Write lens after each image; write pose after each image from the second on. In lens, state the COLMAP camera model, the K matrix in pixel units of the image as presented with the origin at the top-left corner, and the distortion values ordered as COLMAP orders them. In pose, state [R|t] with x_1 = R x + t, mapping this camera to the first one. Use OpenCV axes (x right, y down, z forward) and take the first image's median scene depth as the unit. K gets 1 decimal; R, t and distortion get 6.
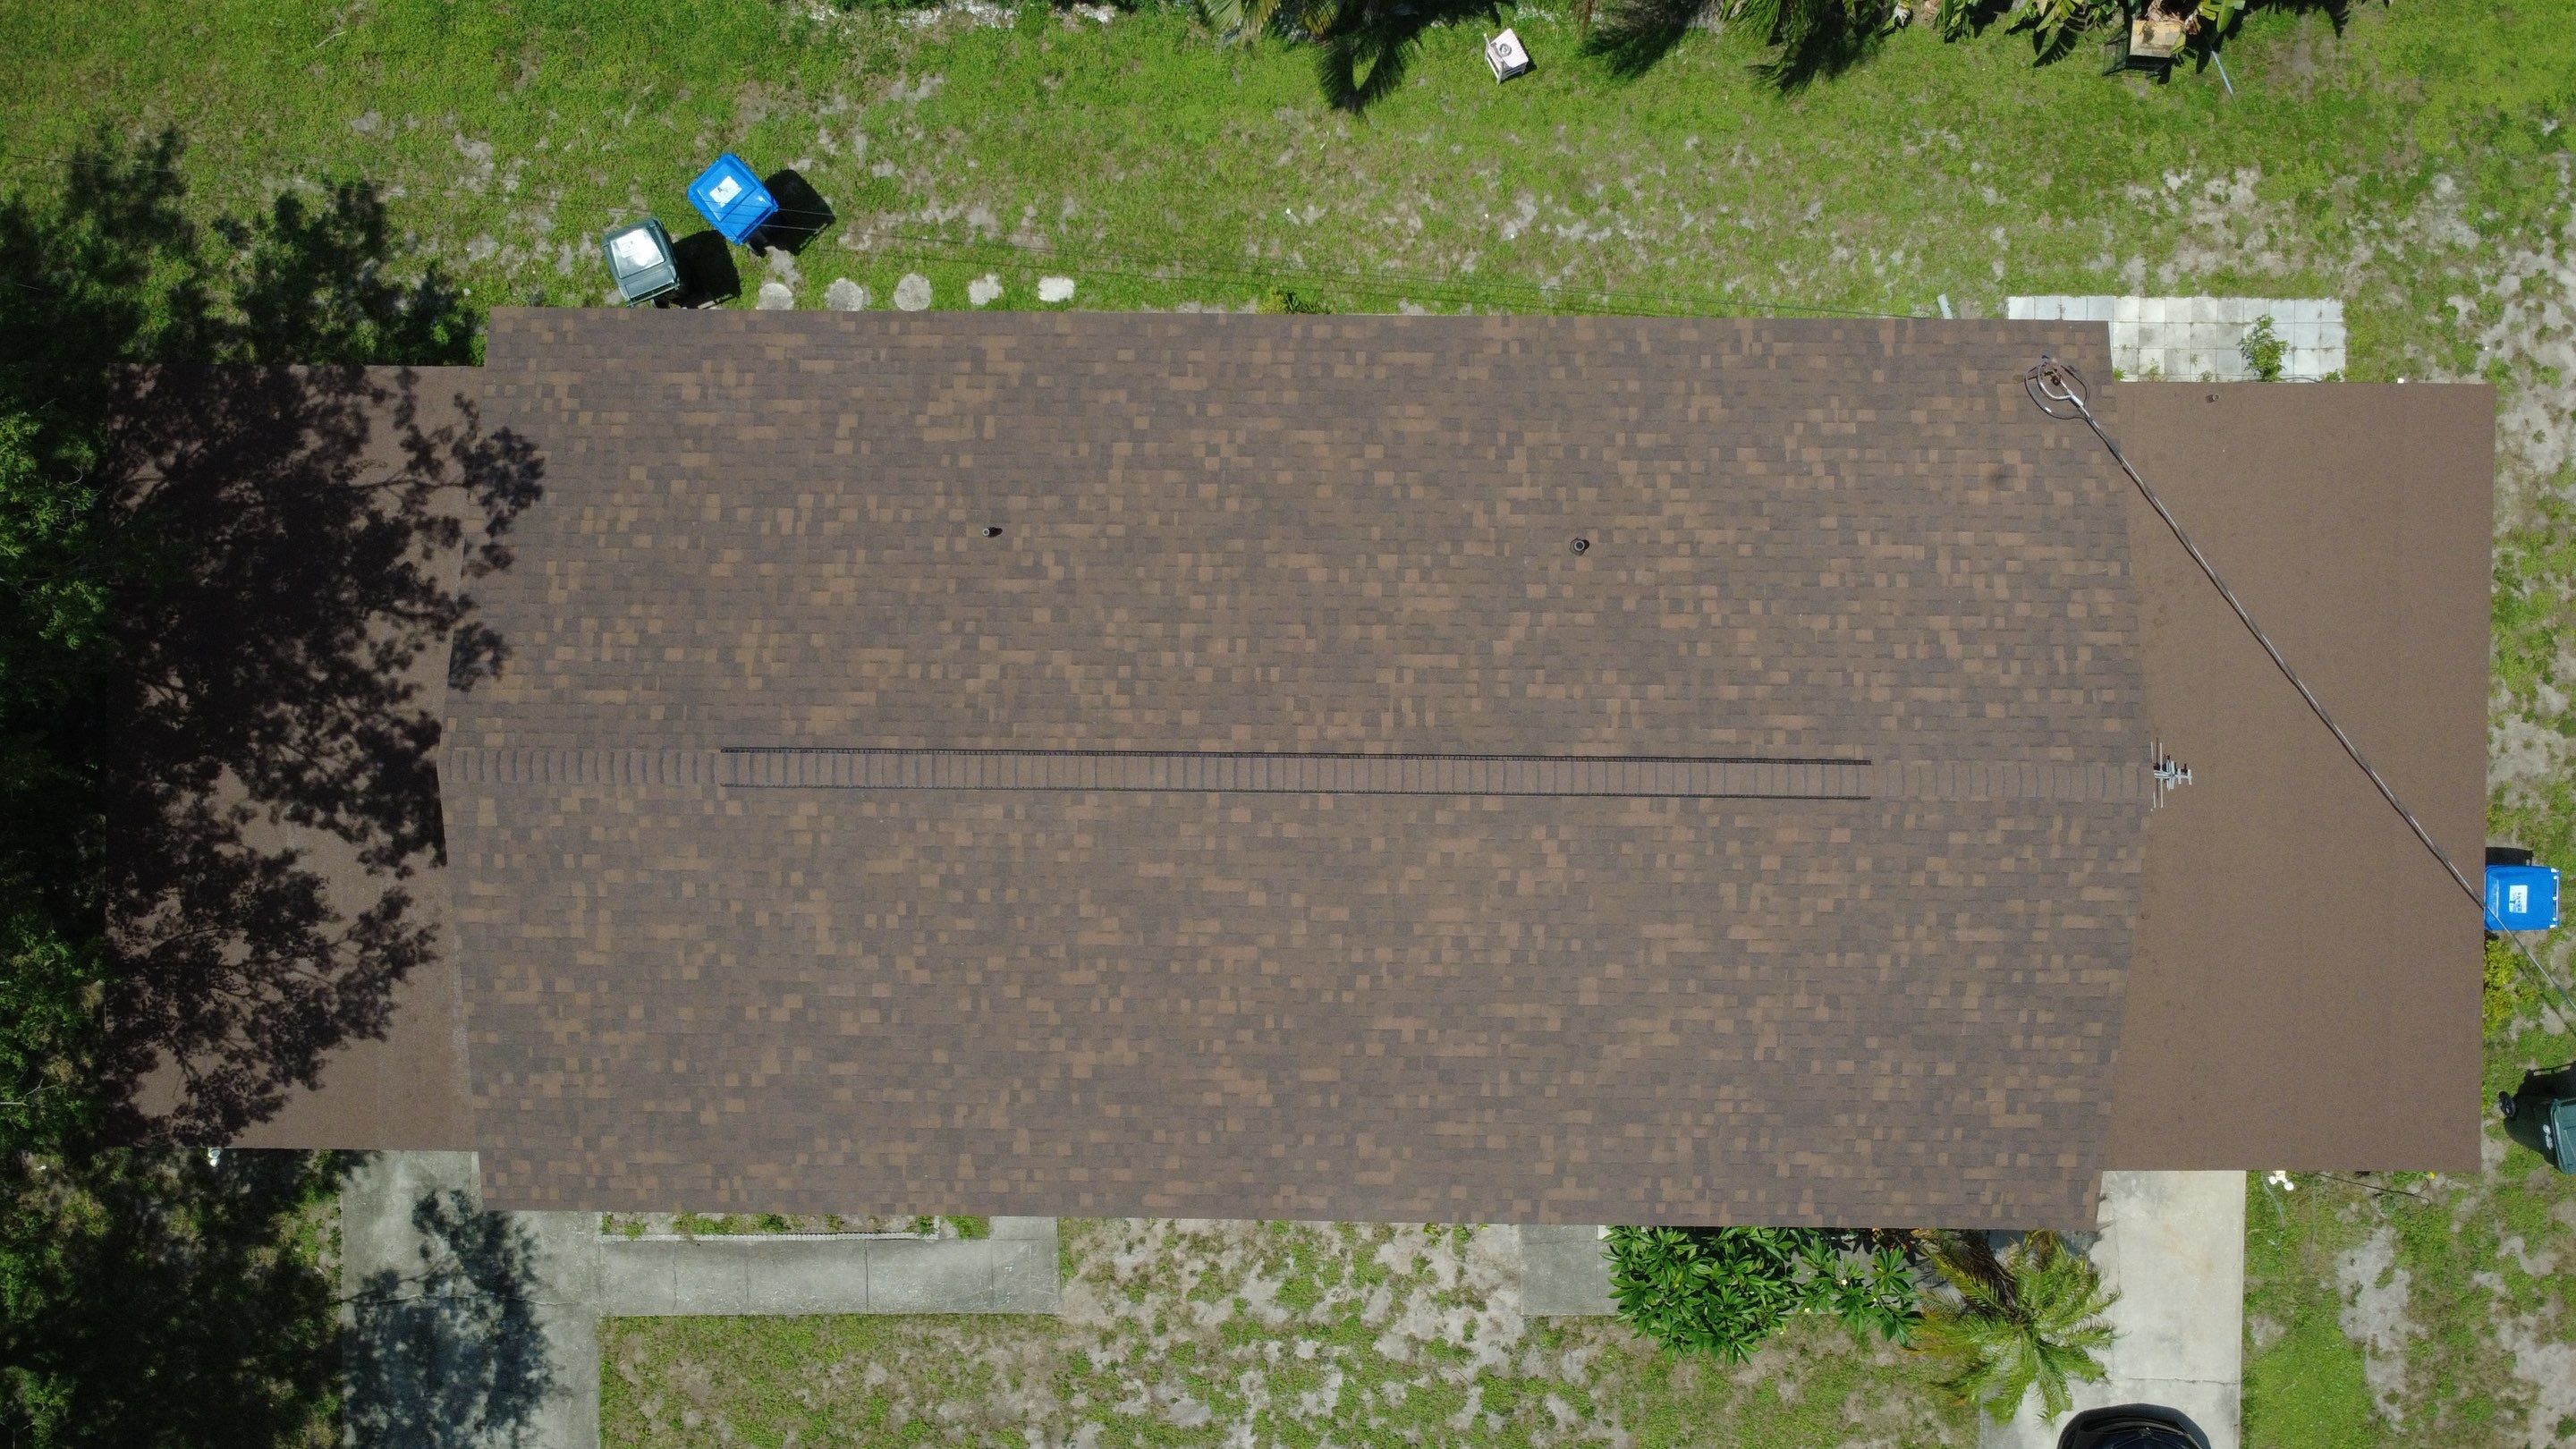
lens RADIAL K [[1874.8, 0, 1284.6], [0, 1874.8, 722.1], [0, 0, 1]] dist [-0.001234, 0.003664]
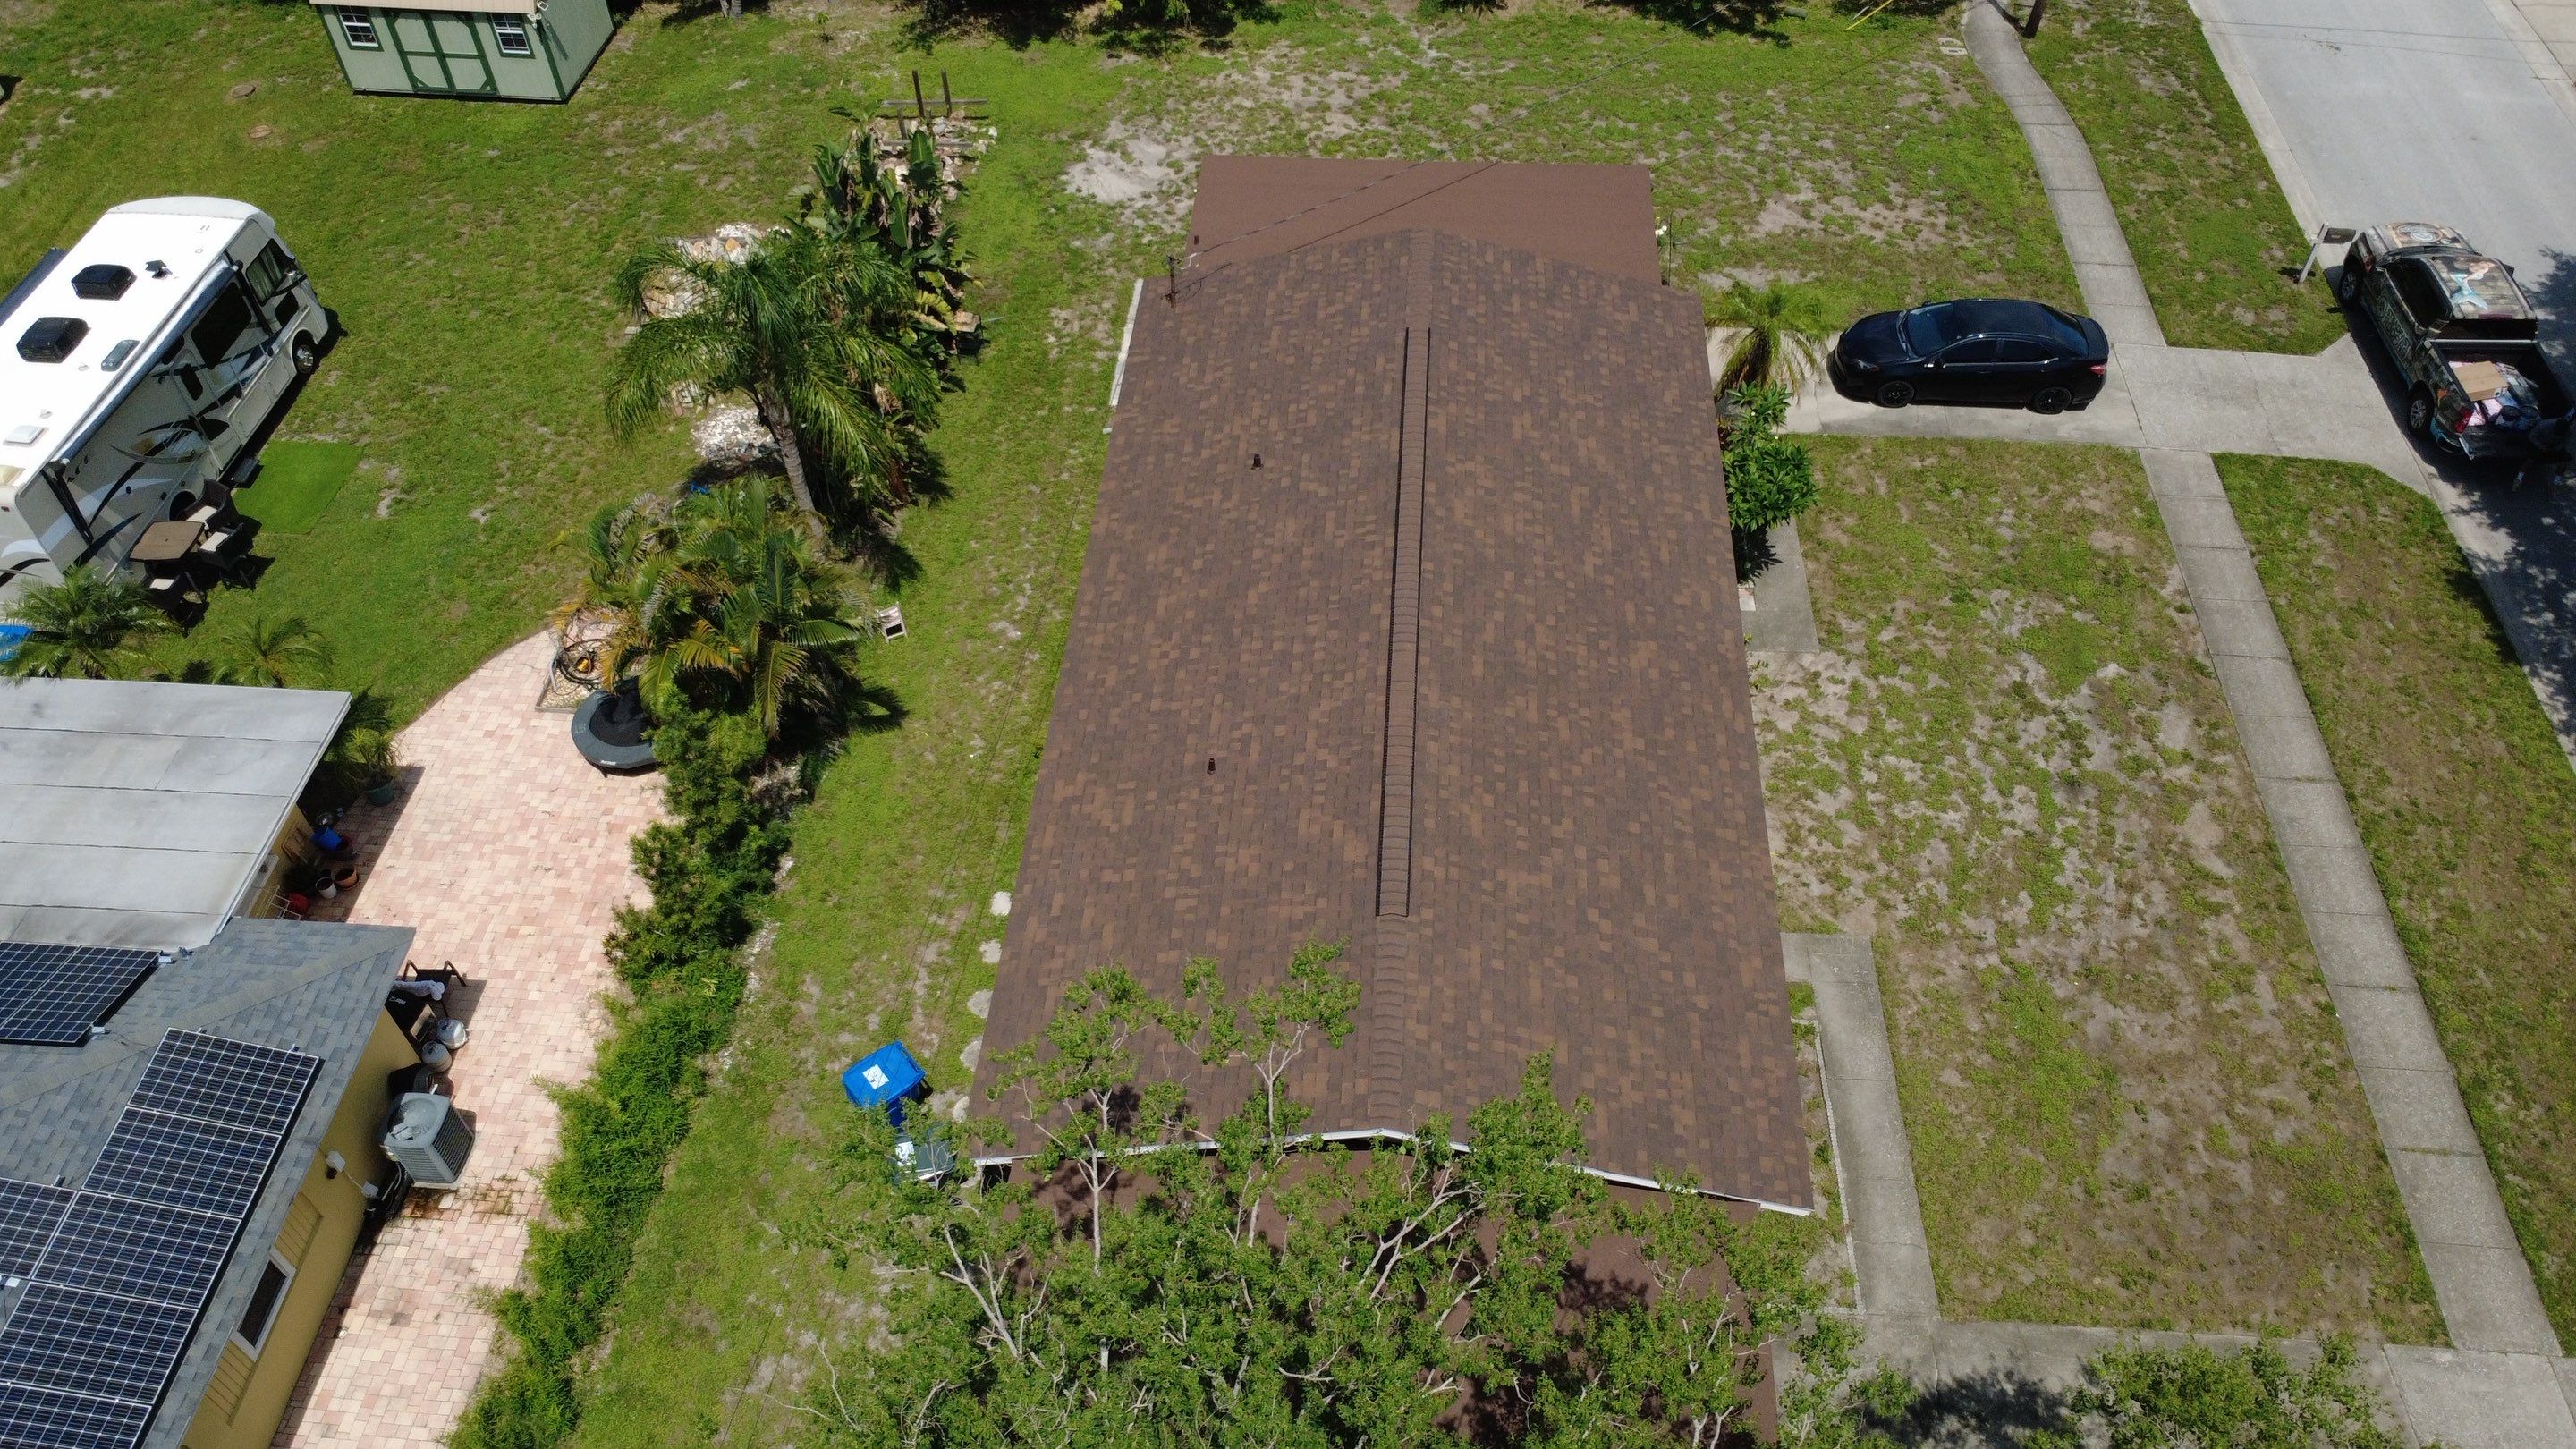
lens RADIAL K [[1874.8, 0, 1285.9], [0, 1874.8, 721.5], [0, 0, 1]] dist [-0.001234, 0.003664]
pose [[0.063427, -0.737888, 0.671937, -0.866294], [0.997585, 0.027789, -0.063650, 0.025128], [0.028294, 0.674351, 0.737868, 0.041582]]
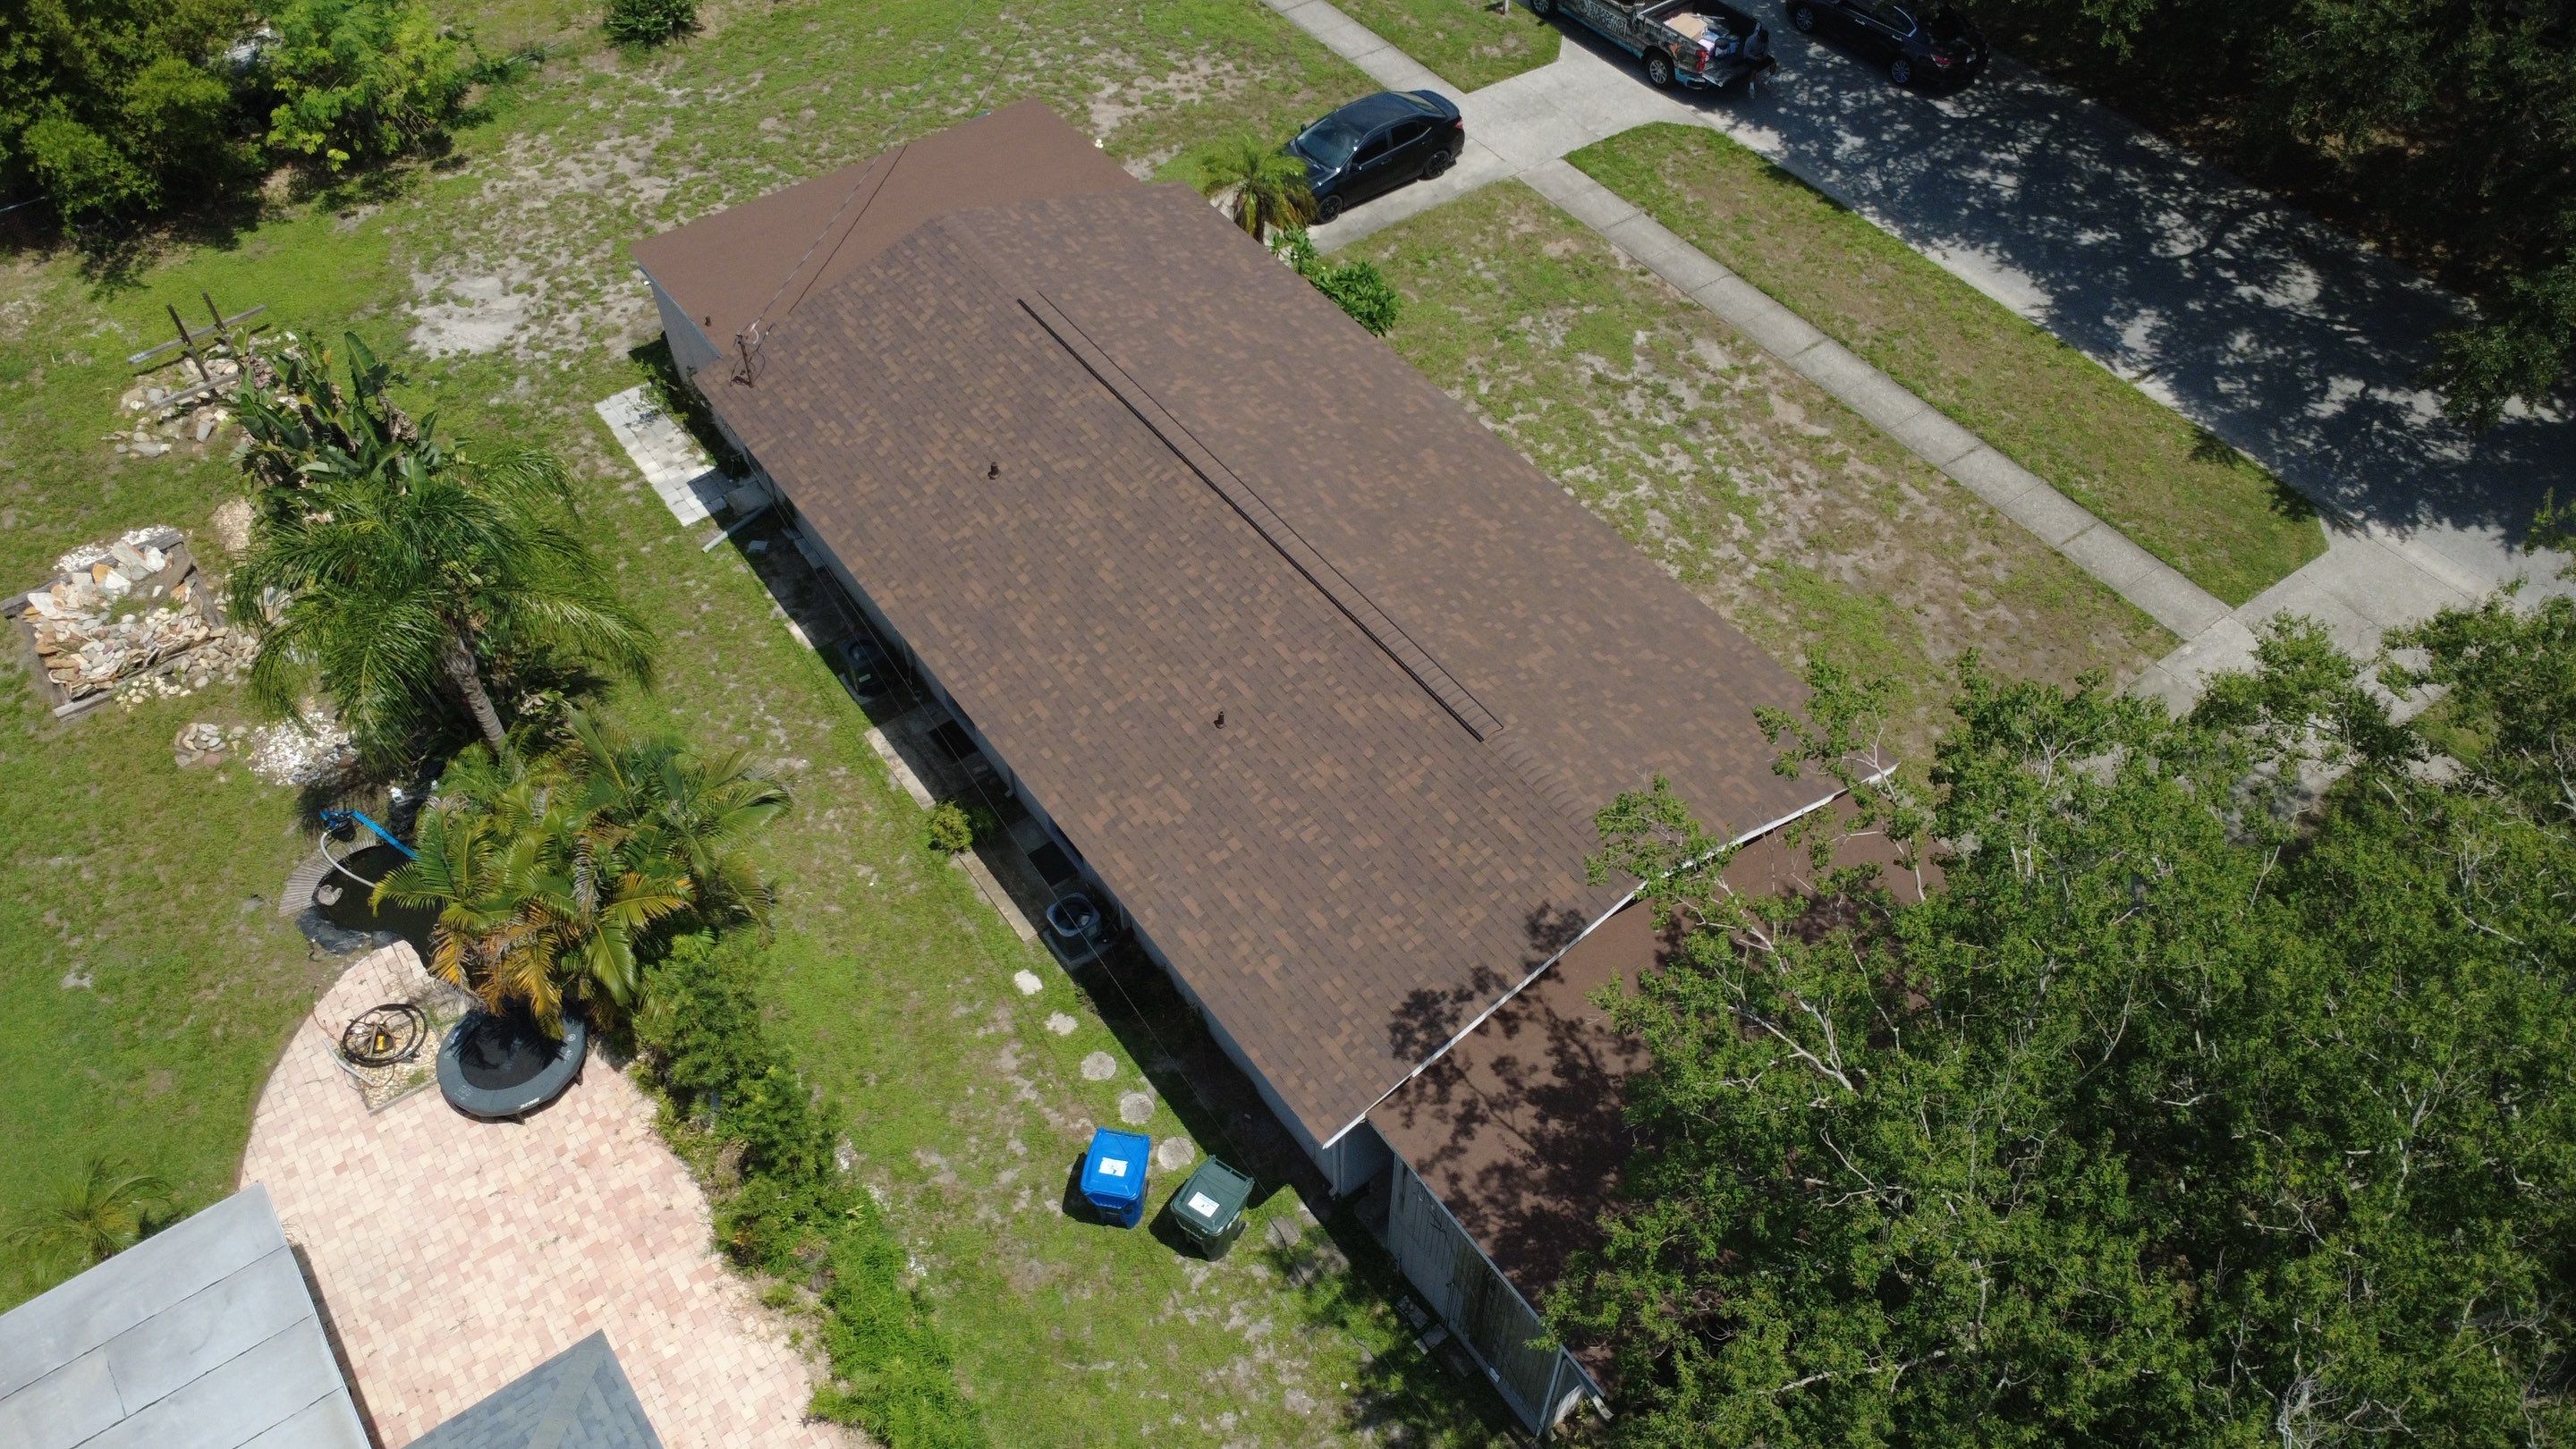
lens RADIAL K [[1874.8, 0, 1283.7], [0, 1874.8, 718.9], [0, 0, 1]] dist [-0.001234, 0.003664]
pose [[-0.596430, -0.597435, 0.536043, -0.766886], [0.802497, -0.457511, 0.382992, -0.491458], [0.016433, 0.658601, 0.752313, 0.031436]]
